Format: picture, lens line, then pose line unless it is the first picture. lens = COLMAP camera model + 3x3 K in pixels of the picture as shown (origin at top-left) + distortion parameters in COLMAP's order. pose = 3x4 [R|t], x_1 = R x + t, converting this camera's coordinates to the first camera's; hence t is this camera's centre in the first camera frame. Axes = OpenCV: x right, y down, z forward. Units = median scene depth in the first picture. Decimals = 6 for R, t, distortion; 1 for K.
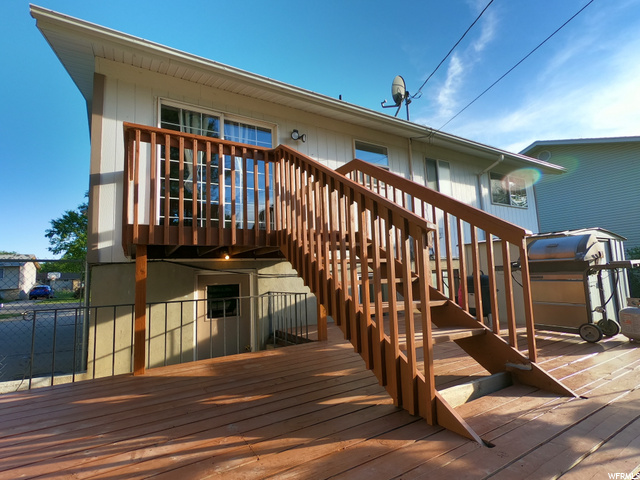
lens RADIAL K [[321.0, 0, 318.7], [0, 321.0, 242.3], [0, 0, 1]] dist [0.000266, 0.000086]
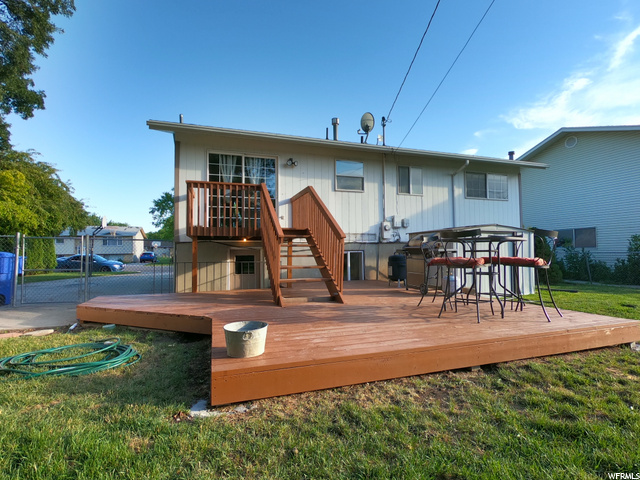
lens RADIAL K [[321.0, 0, 318.7], [0, 321.0, 242.3], [0, 0, 1]] dist [0.000266, 0.000086]
pose [[0.976119, 0.026380, -0.215629, 0.287126], [-0.008990, 0.996654, 0.081236, -0.051801], [0.217051, -0.077358, 0.973090, -0.365082]]
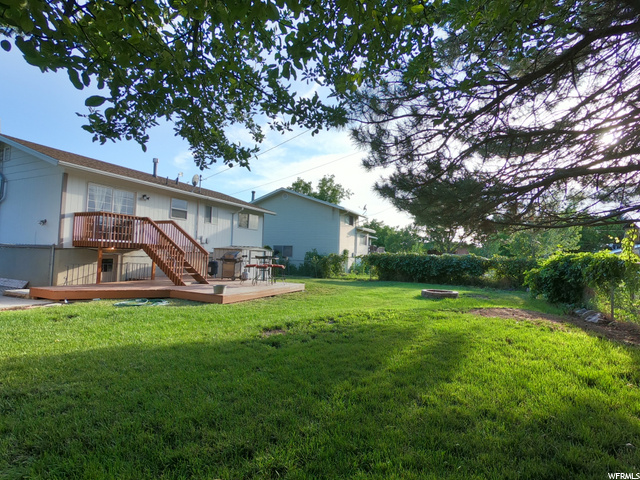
lens RADIAL K [[321.0, 0, 318.7], [0, 321.0, 242.3], [0, 0, 1]] dist [0.000266, 0.000086]
pose [[0.824025, 0.084732, 0.560182, -0.216535], [-0.115588, 0.993100, 0.019815, -0.138322], [-0.554637, -0.081079, 0.828133, -1.143064]]
